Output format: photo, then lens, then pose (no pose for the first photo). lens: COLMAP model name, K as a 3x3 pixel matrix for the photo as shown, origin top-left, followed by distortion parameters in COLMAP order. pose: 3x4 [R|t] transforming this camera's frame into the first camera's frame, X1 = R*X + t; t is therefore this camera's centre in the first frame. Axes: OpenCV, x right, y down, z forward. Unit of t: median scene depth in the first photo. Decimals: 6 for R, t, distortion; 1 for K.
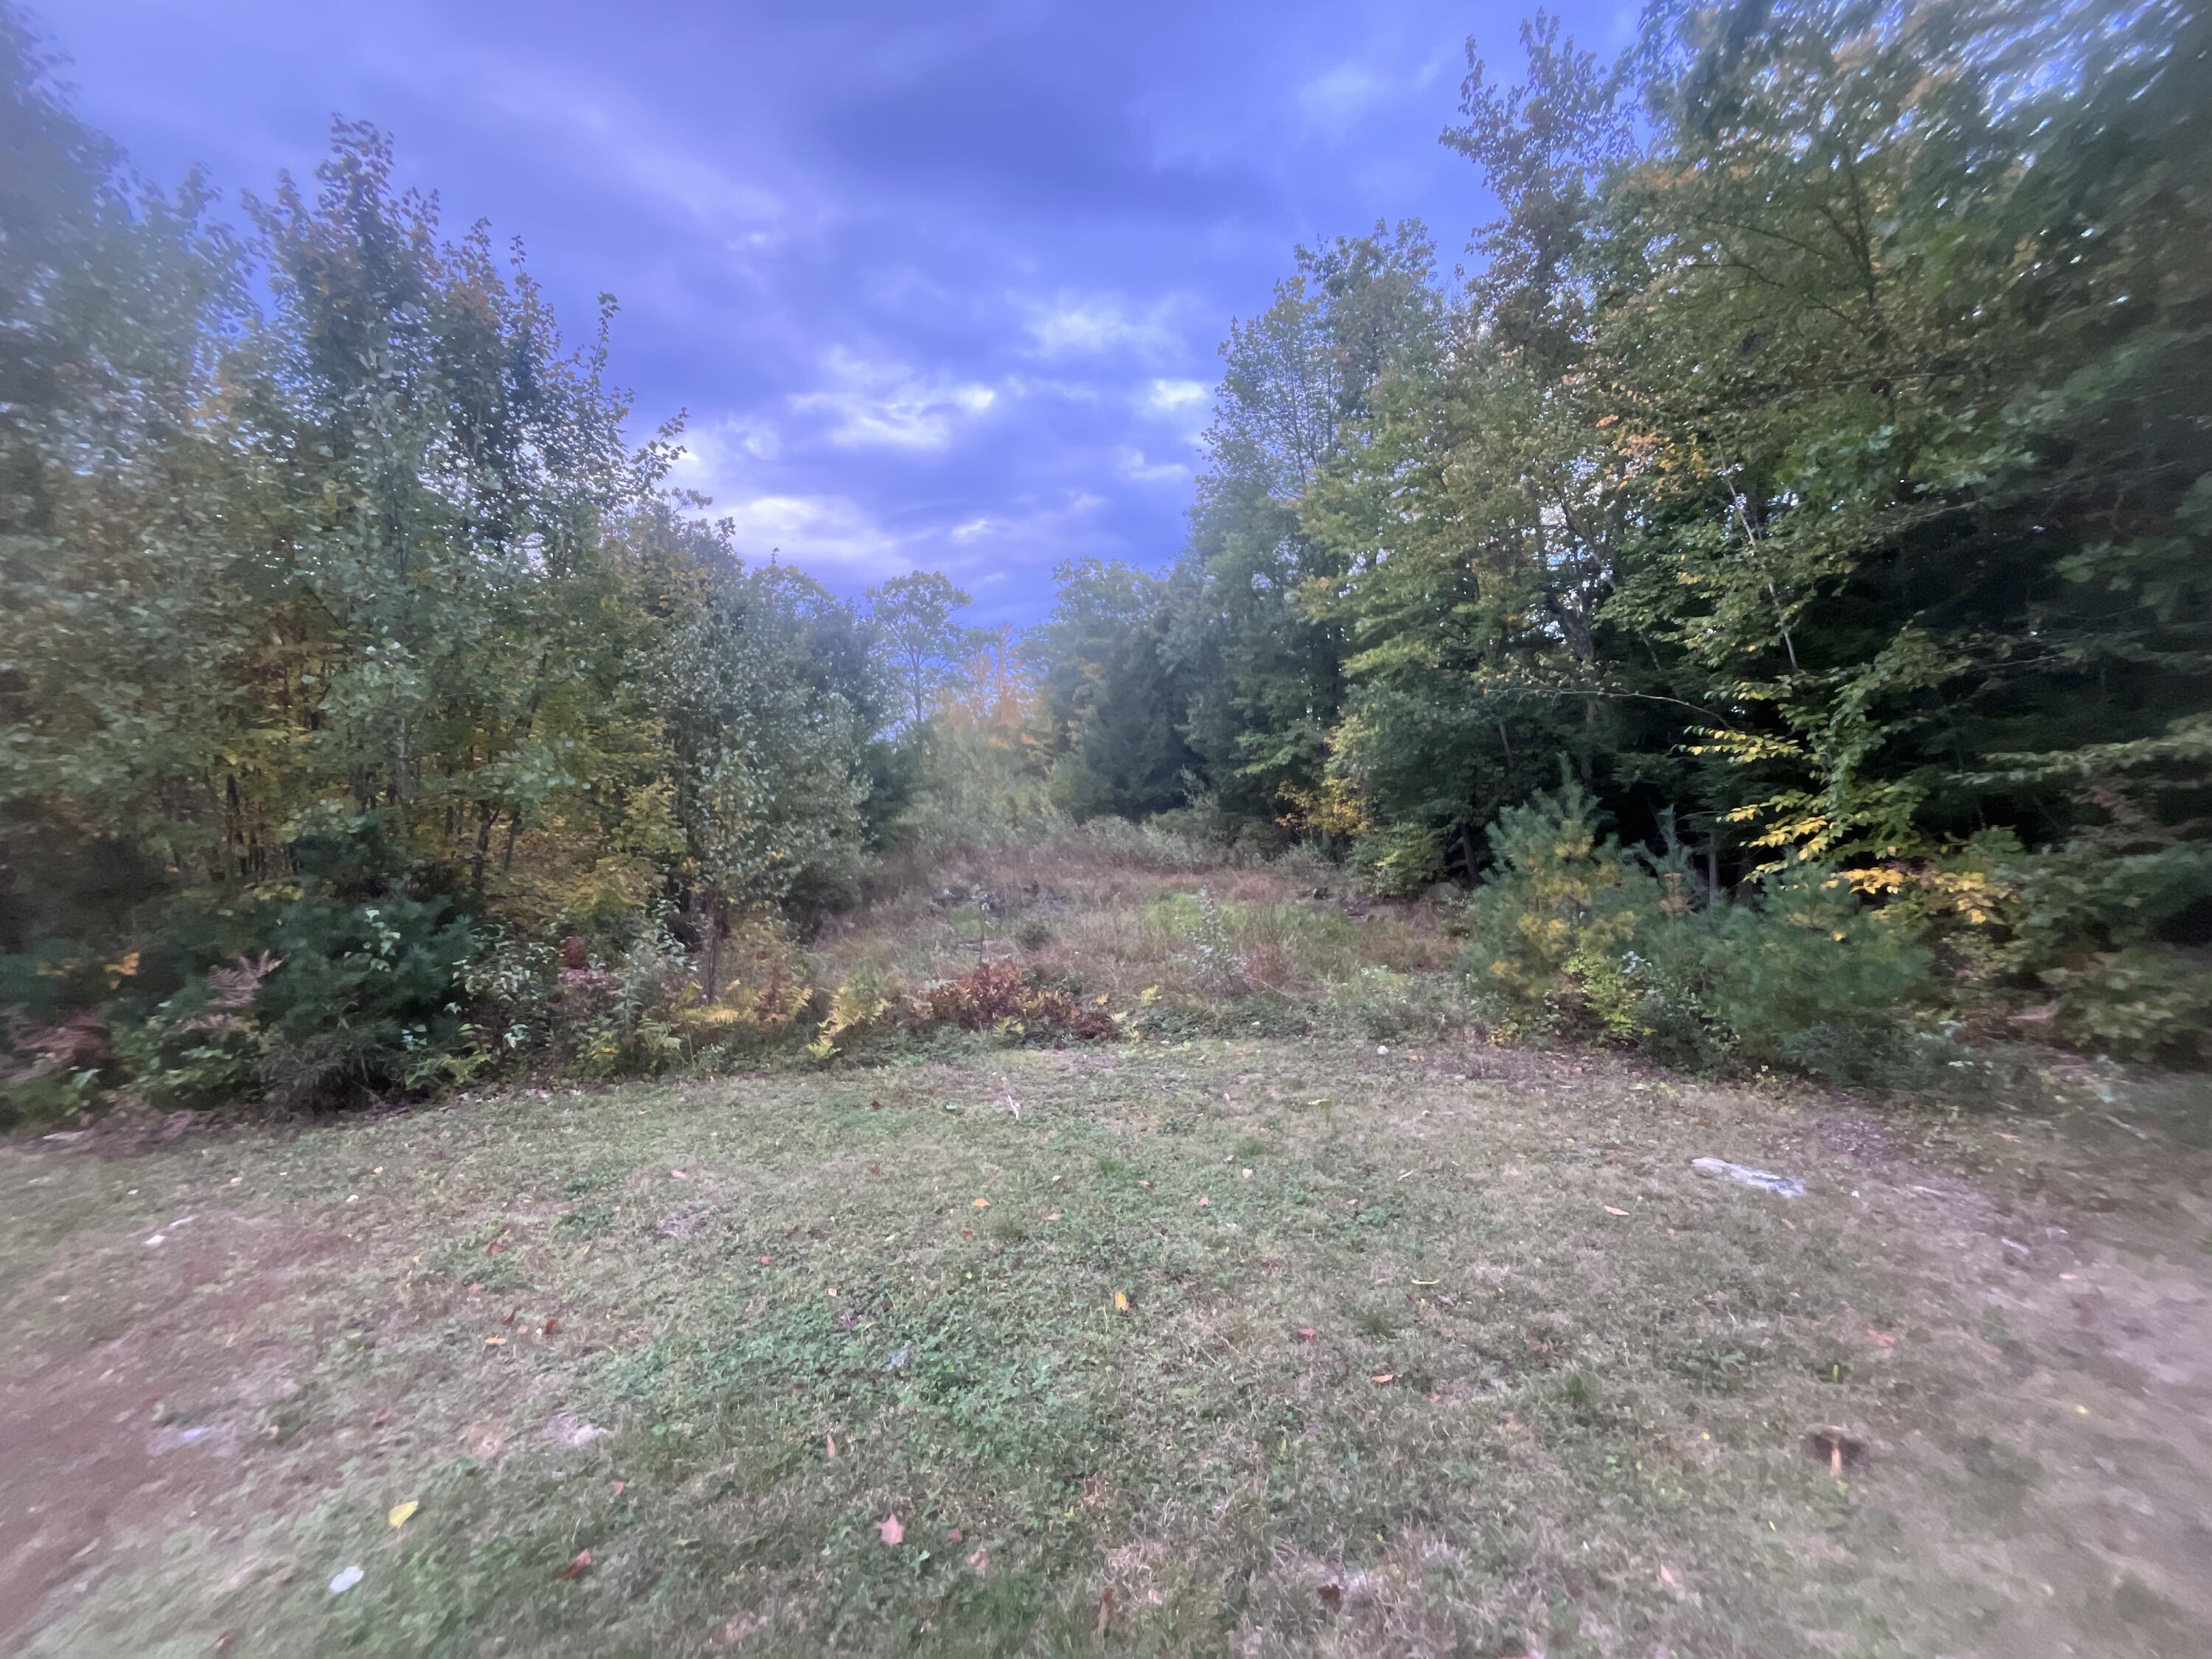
lens RADIAL K [[889.9, 0, 1103.6], [0, 889.9, 840.2], [0, 0, 1]] dist [-0.000350, -0.000644]
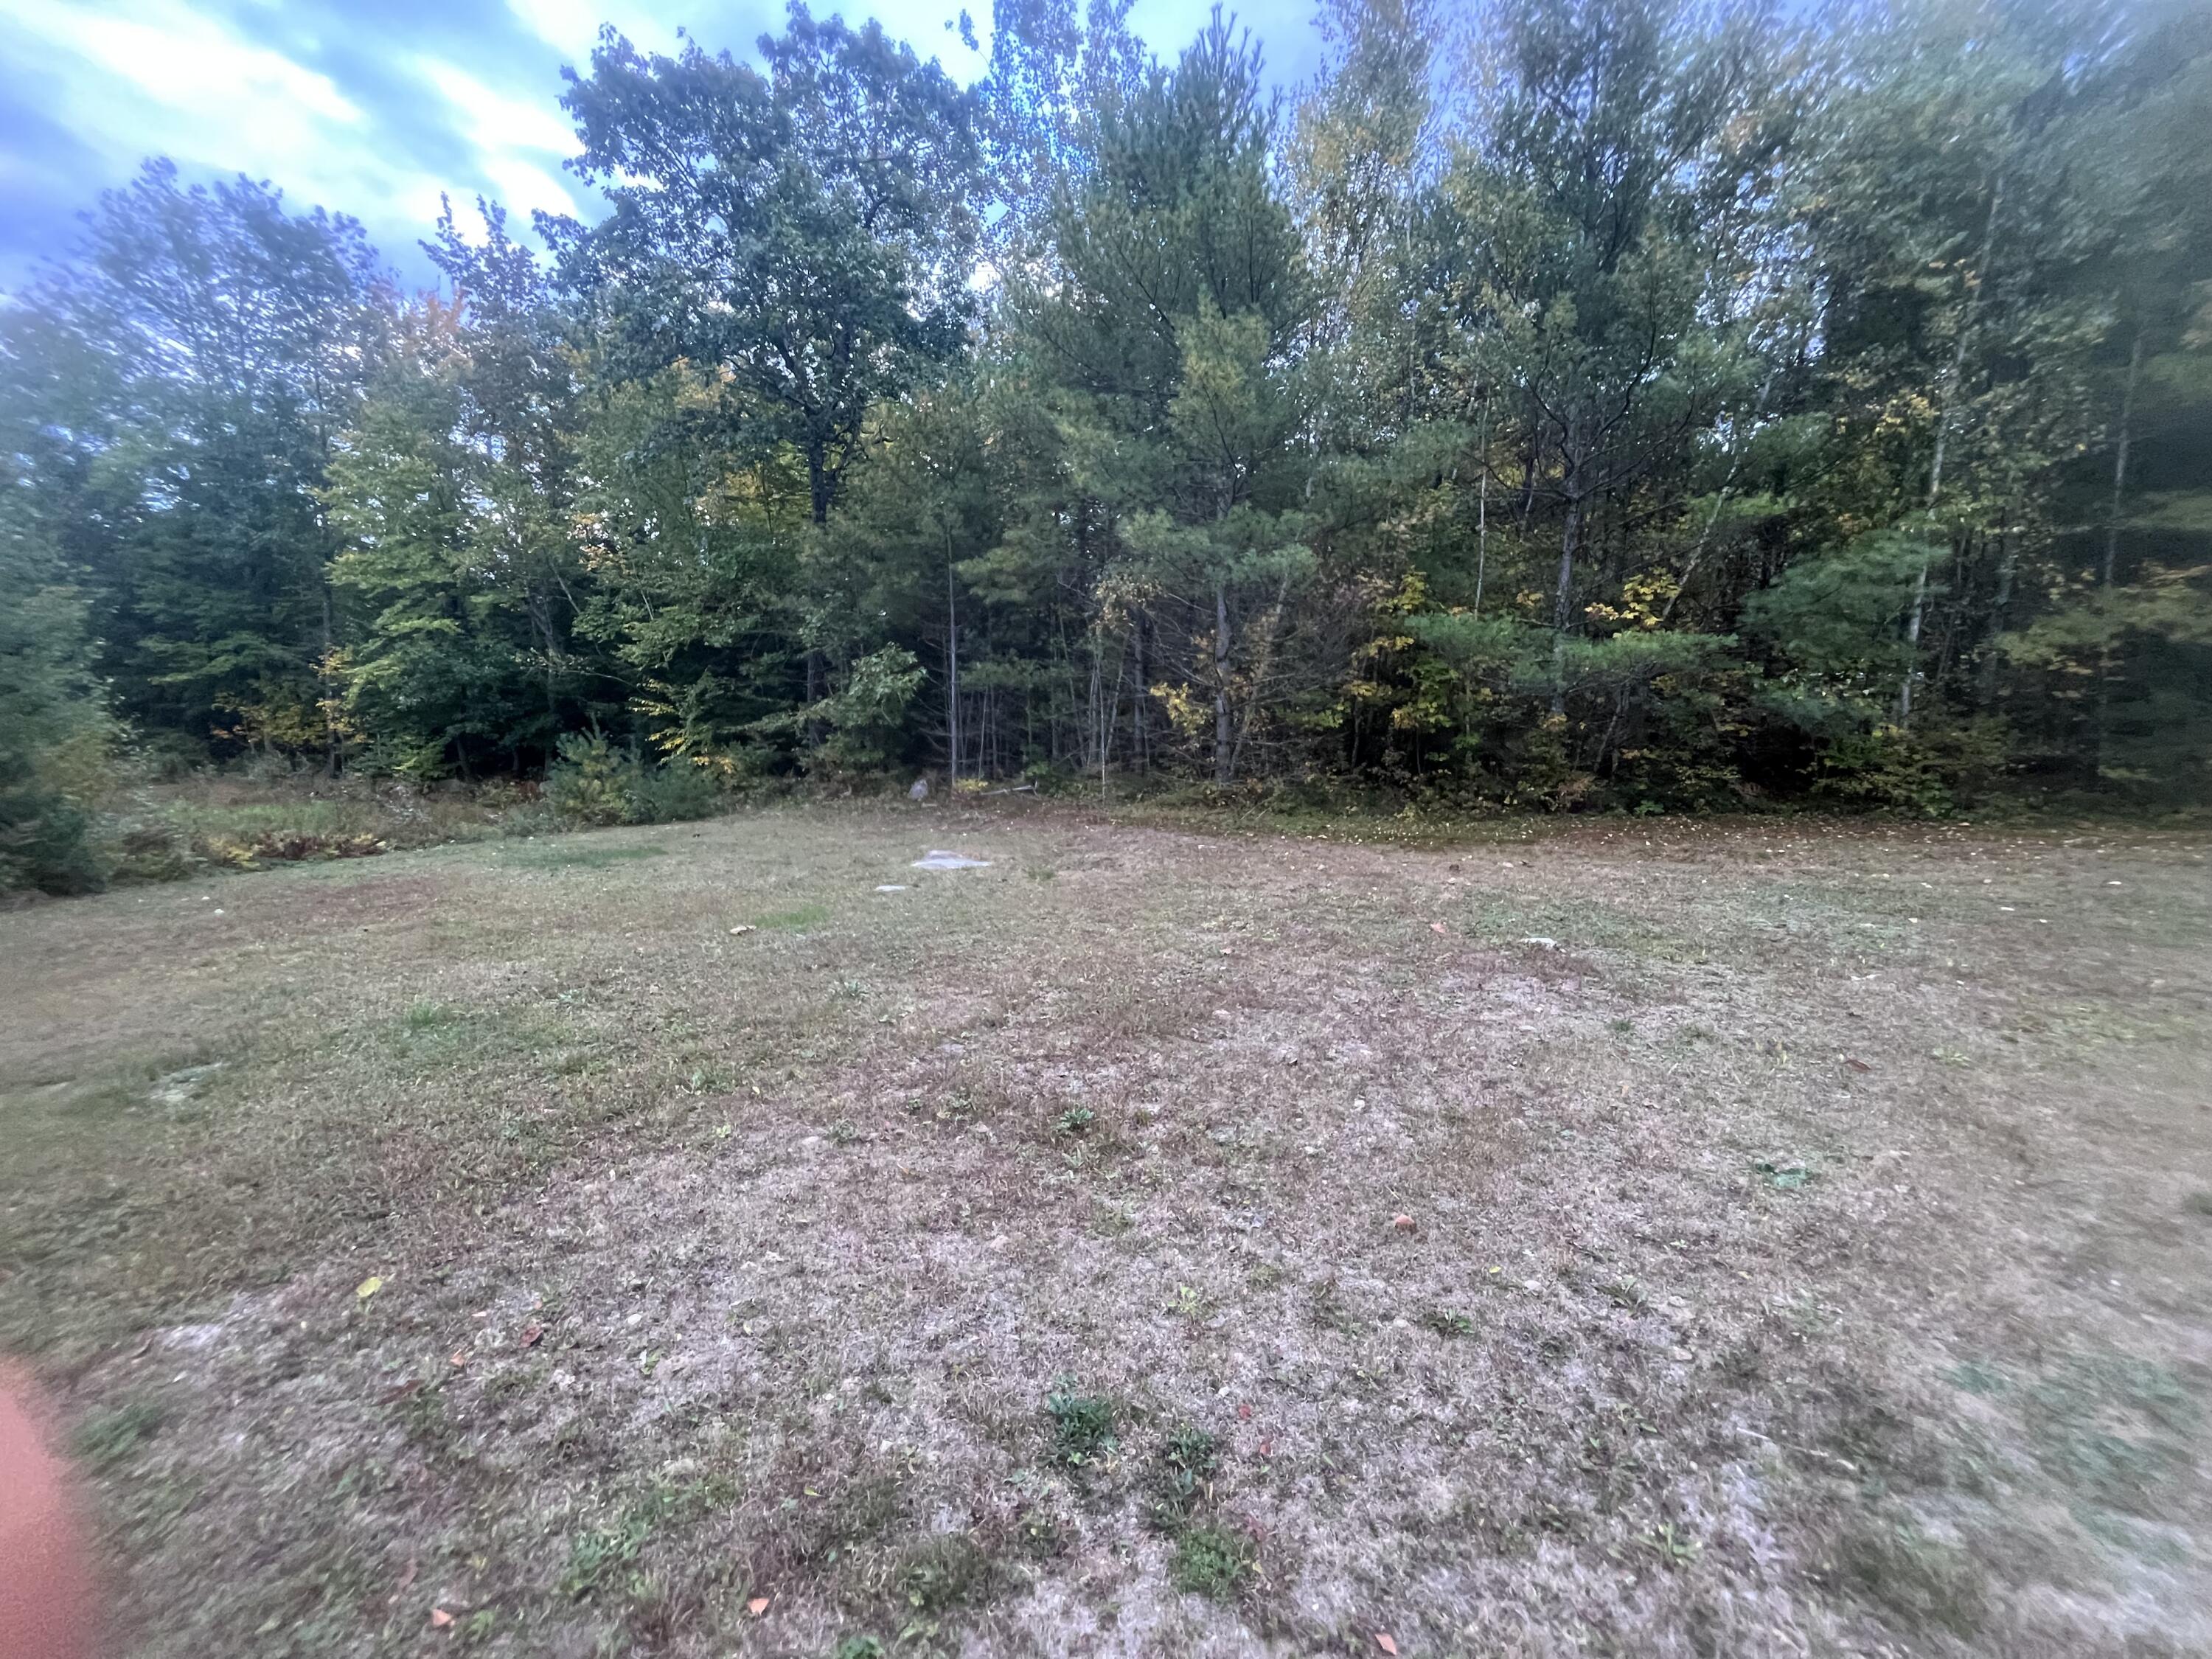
lens RADIAL K [[889.9, 0, 1101.9], [0, 889.9, 818.5], [0, 0, 1]] dist [-0.000350, -0.000644]
pose [[0.431199, -0.084675, 0.898275, -1.182860], [0.010142, 0.995979, 0.089016, -0.012815], [-0.902200, -0.029274, 0.430324, -1.422084]]
